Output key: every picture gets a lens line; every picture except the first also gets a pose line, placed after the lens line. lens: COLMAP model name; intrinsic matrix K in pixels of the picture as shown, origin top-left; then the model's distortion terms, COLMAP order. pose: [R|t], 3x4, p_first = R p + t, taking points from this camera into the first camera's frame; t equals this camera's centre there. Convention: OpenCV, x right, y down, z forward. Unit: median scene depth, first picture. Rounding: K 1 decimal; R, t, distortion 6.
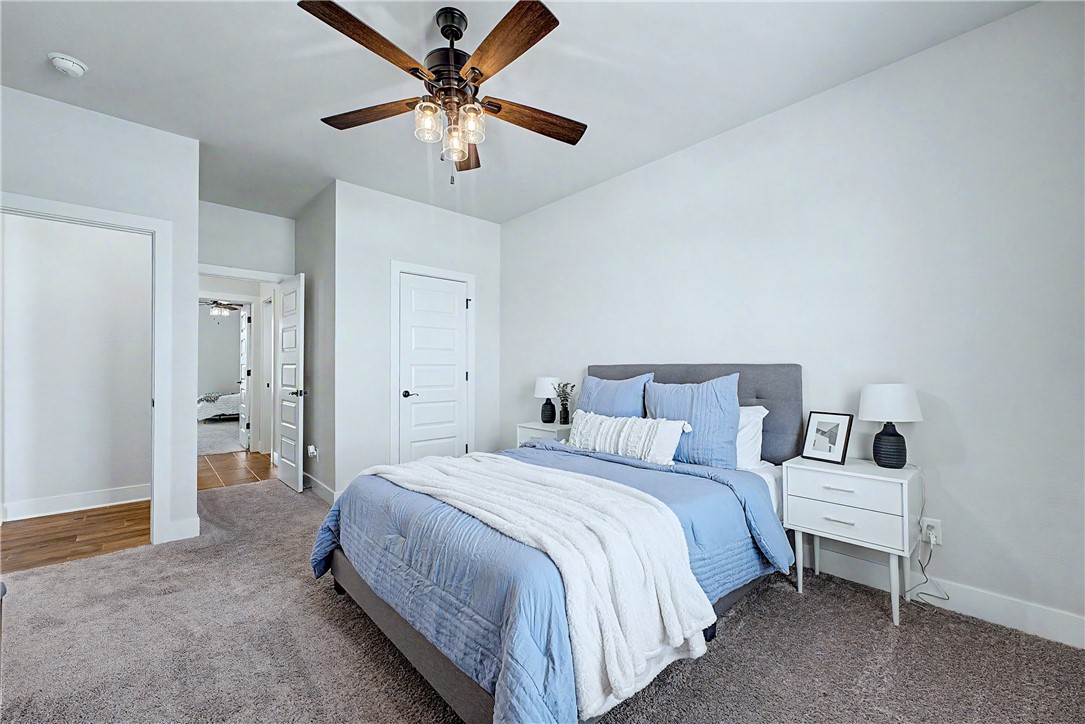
lens RADIAL K [[436.5, 0, 534.2], [0, 436.5, 361.1], [0, 0, 1]] dist [-0.000693, 0.001444]
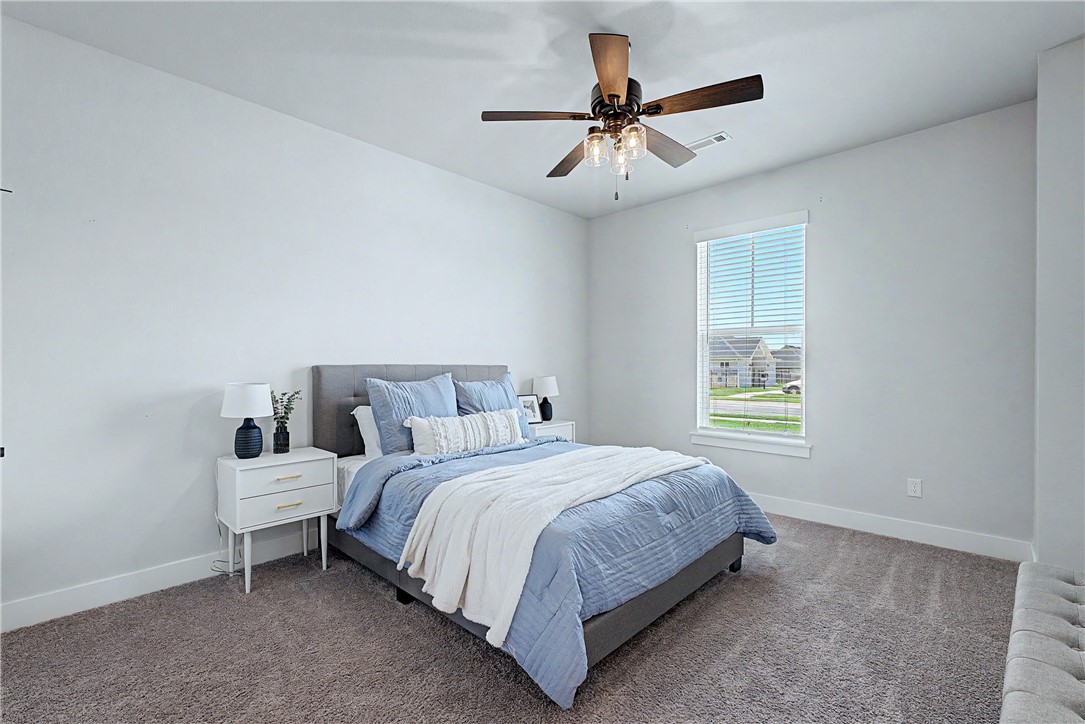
lens RADIAL K [[505.1, 0, 541.6], [0, 505.1, 363.0], [0, 0, 1]] dist [-0.016048, -0.000417]
pose [[-0.074624, -0.001587, 0.997210, -0.824790], [-0.016413, 0.999865, 0.000363, -0.001523], [-0.997077, -0.016341, -0.074640, 0.724158]]
